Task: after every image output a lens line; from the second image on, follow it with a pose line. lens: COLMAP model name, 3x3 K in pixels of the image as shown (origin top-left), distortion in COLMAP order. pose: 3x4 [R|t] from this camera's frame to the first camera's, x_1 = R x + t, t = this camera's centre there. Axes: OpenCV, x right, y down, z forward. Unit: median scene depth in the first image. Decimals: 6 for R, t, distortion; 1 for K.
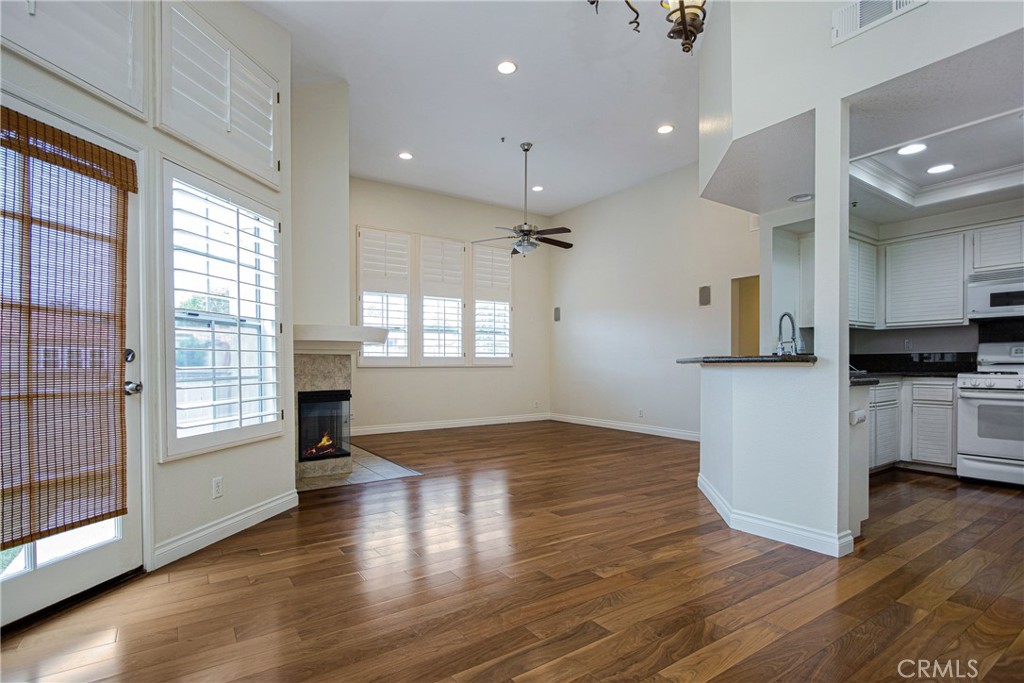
lens RADIAL K [[494.5, 0, 507.7], [0, 494.5, 371.1], [0, 0, 1]] dist [0.001068, 0.000124]
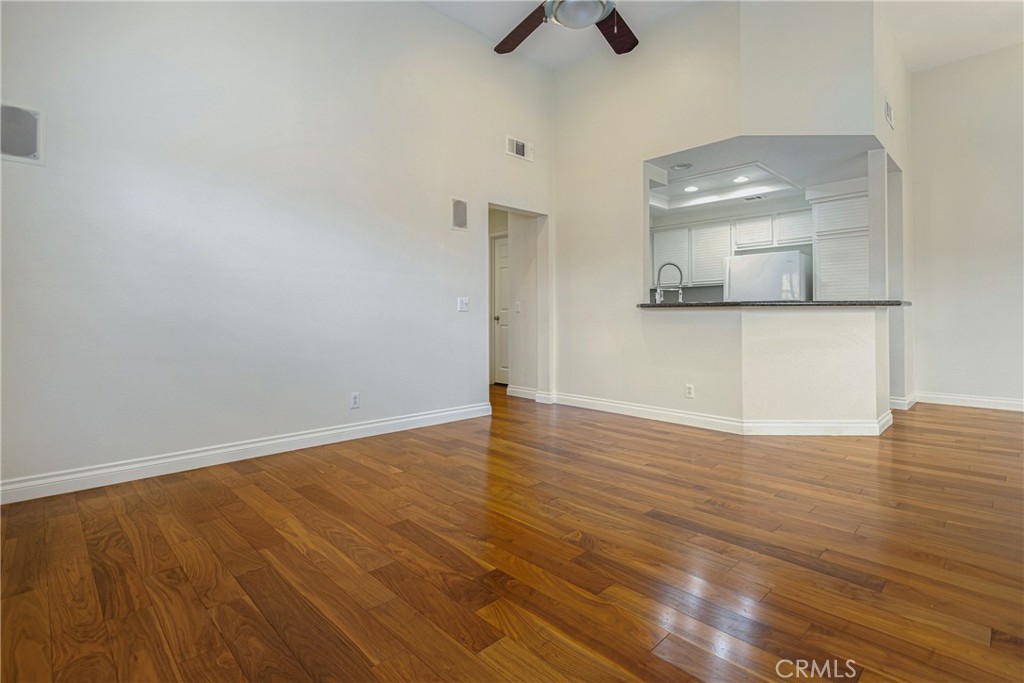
lens RADIAL K [[498.0, 0, 509.6], [0, 498.0, 309.7], [0, 0, 1]] dist [0.001859, 0.000598]
pose [[-0.161019, 0.013422, 0.986860, -0.469358], [0.017509, 0.999789, -0.010741, -0.006613], [-0.986796, 0.015550, -0.161221, 1.507000]]
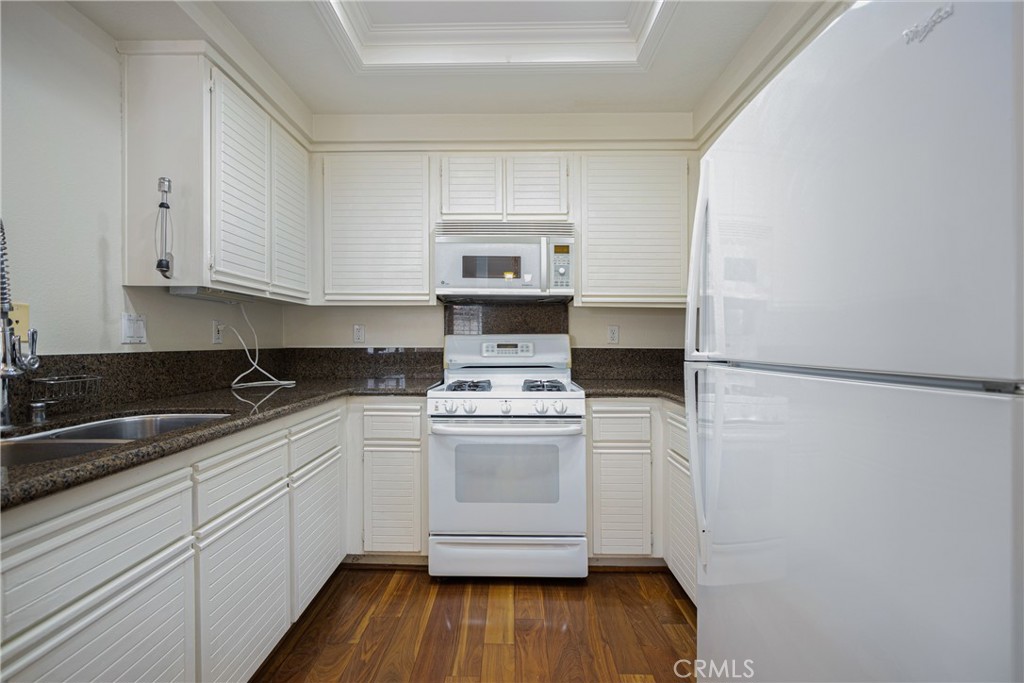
lens RADIAL K [[480.3, 0, 504.1], [0, 480.3, 345.0], [0, 0, 1]] dist [0.001746, 0.000491]
pose [[0.578676, -0.002283, 0.815554, 0.502212], [0.007806, 0.999966, -0.002739, -0.042309], [-0.815520, 0.007951, 0.578674, 0.597572]]
